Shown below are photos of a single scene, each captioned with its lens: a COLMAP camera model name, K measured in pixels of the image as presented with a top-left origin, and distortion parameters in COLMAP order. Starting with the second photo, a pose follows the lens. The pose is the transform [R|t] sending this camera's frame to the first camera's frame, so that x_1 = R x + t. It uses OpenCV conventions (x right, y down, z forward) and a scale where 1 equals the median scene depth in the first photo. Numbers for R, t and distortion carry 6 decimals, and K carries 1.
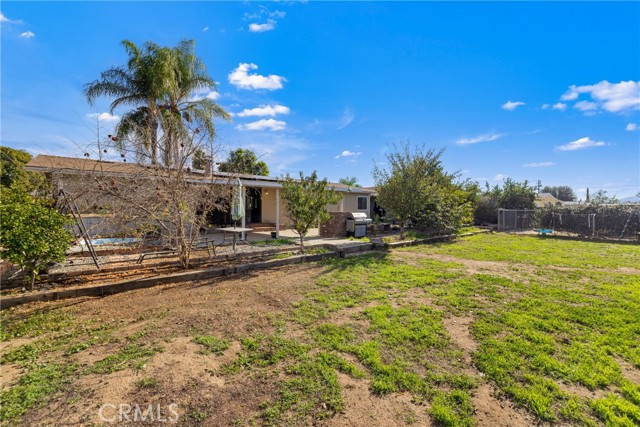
lens RADIAL K [[277.0, 0, 320.0], [0, 277.0, 213.5], [0, 0, 1]] dist [0.001776, -0.000085]
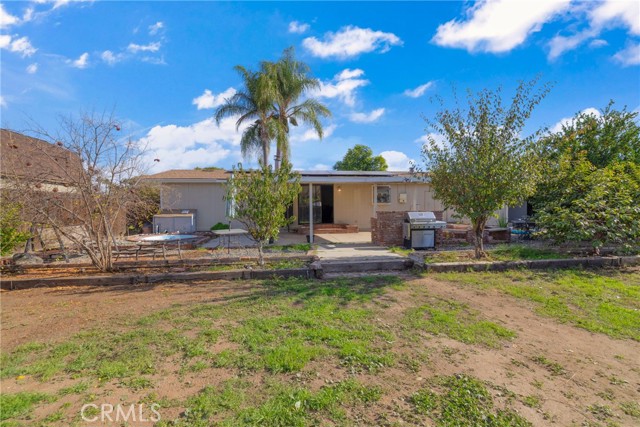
lens RADIAL K [[277.0, 0, 320.0], [0, 277.0, 213.5], [0, 0, 1]] dist [0.001776, -0.000085]
pose [[0.819163, -0.000280, -0.573561, 0.282500], [0.003210, 0.999986, 0.004096, -0.002835], [0.573552, -0.005196, 0.819153, 0.260697]]
